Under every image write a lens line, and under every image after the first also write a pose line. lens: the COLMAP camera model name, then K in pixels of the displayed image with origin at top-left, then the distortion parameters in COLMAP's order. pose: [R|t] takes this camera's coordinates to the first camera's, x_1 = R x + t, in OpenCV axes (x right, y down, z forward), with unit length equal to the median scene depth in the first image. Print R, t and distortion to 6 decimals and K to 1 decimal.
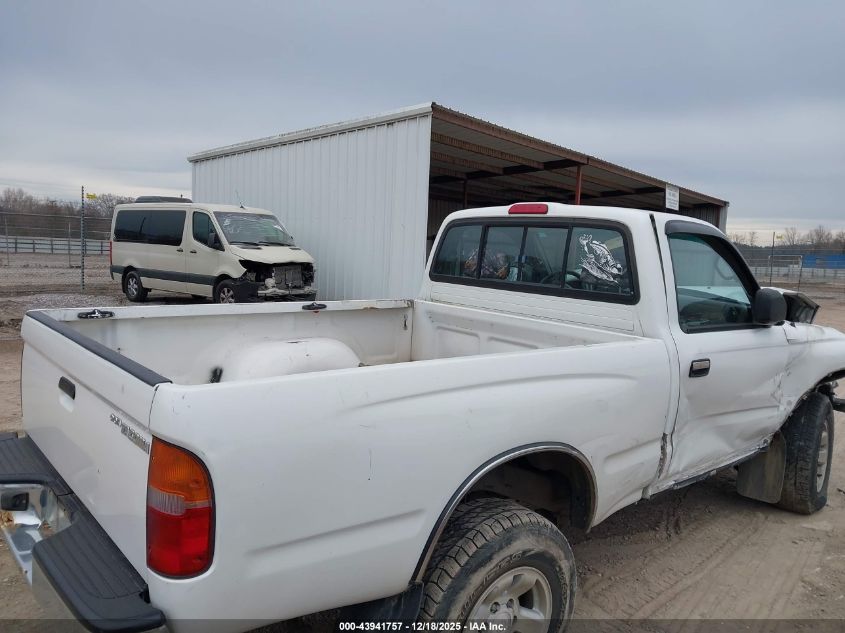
lens RADIAL K [[655.3, 0, 415.4], [0, 655.3, 304.0], [0, 0, 1]] dist [0.049262, -0.064268]
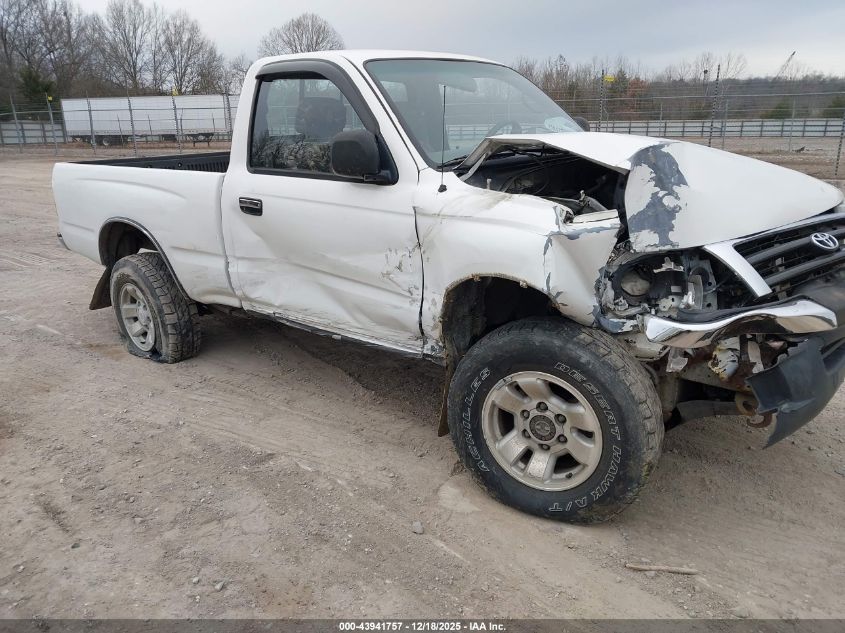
lens RADIAL K [[655.3, 0, 415.4], [0, 655.3, 304.0], [0, 0, 1]] dist [0.049262, -0.064268]
pose [[0.167196, 0.220840, -0.960872, 1.393225], [-0.060312, 0.975056, 0.213606, 0.006748], [0.984077, 0.022238, 0.176345, 0.979682]]
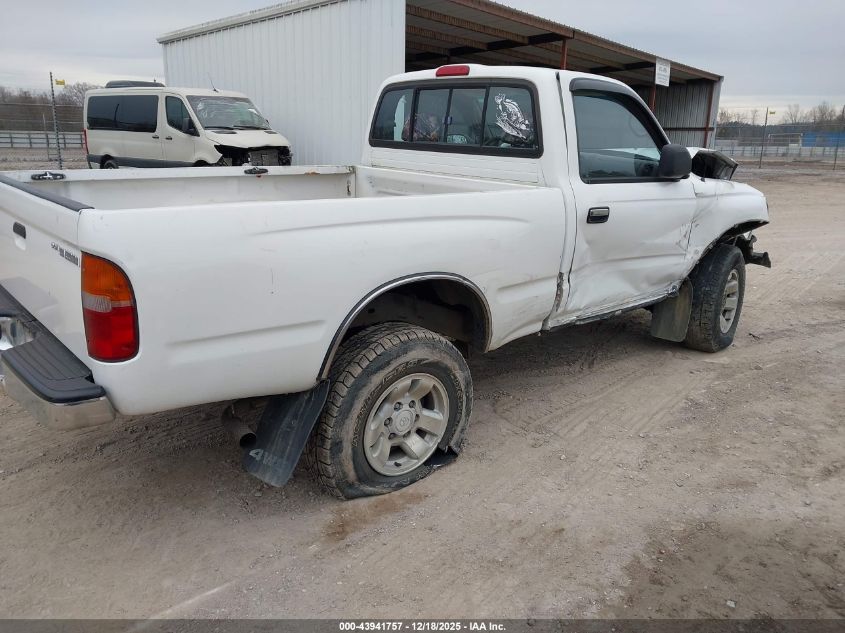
lens RADIAL K [[655.3, 0, 415.4], [0, 655.3, 304.0], [0, 0, 1]] dist [0.049262, -0.064268]
pose [[0.999700, -0.023164, 0.007988, 0.097704], [0.021518, 0.985886, 0.166031, 0.048089], [-0.011721, -0.165809, 0.986088, -0.109473]]
